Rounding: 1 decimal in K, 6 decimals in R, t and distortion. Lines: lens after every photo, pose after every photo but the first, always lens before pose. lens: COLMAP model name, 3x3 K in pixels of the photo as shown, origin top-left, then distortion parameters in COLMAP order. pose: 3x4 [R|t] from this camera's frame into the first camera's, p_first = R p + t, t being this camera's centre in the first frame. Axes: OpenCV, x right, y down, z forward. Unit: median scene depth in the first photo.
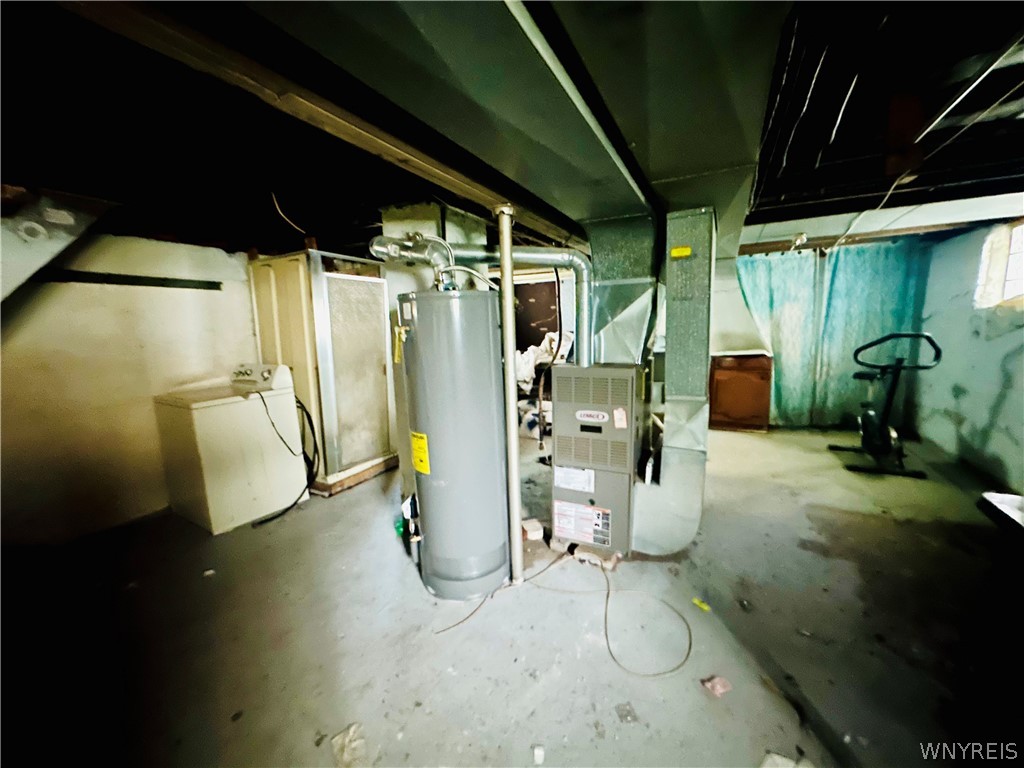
lens RADIAL K [[409.4, 0, 513.3], [0, 409.4, 379.2], [0, 0, 1]] dist [-0.000789, 0.000034]
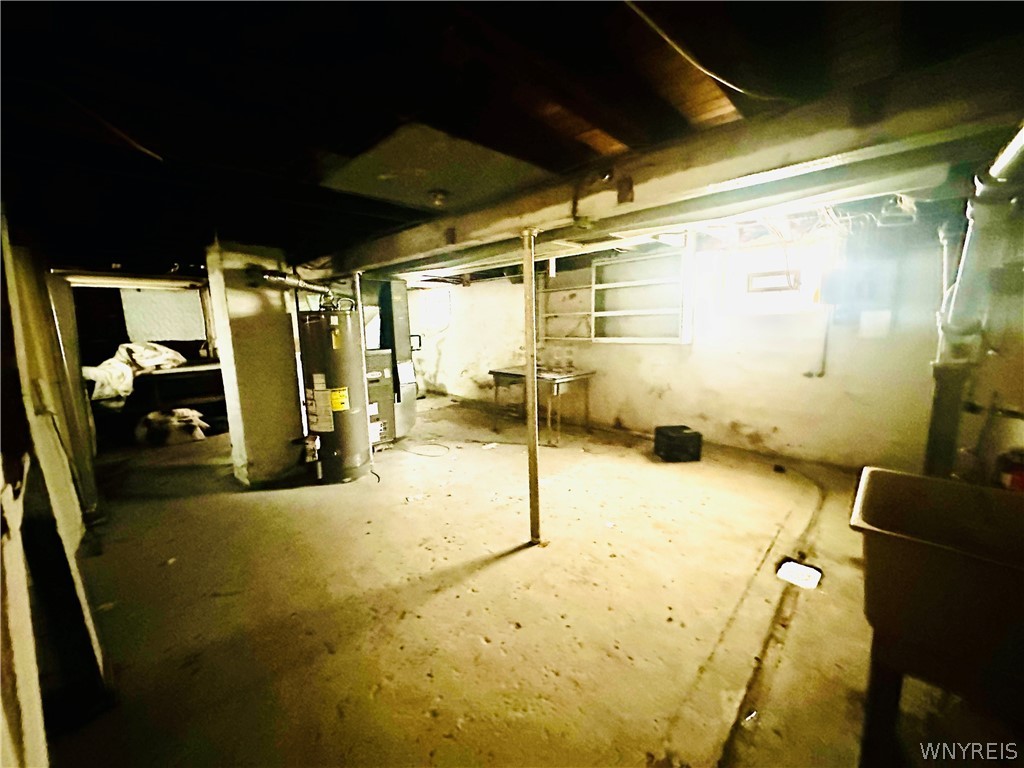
lens RADIAL K [[409.4, 0, 512.2], [0, 409.4, 388.6], [0, 0, 1]] dist [-0.000789, 0.000034]
pose [[0.282083, -0.135823, 0.949727, -1.474138], [0.154928, 0.983384, 0.094620, 0.069783], [-0.946798, 0.120449, 0.298439, -0.212428]]
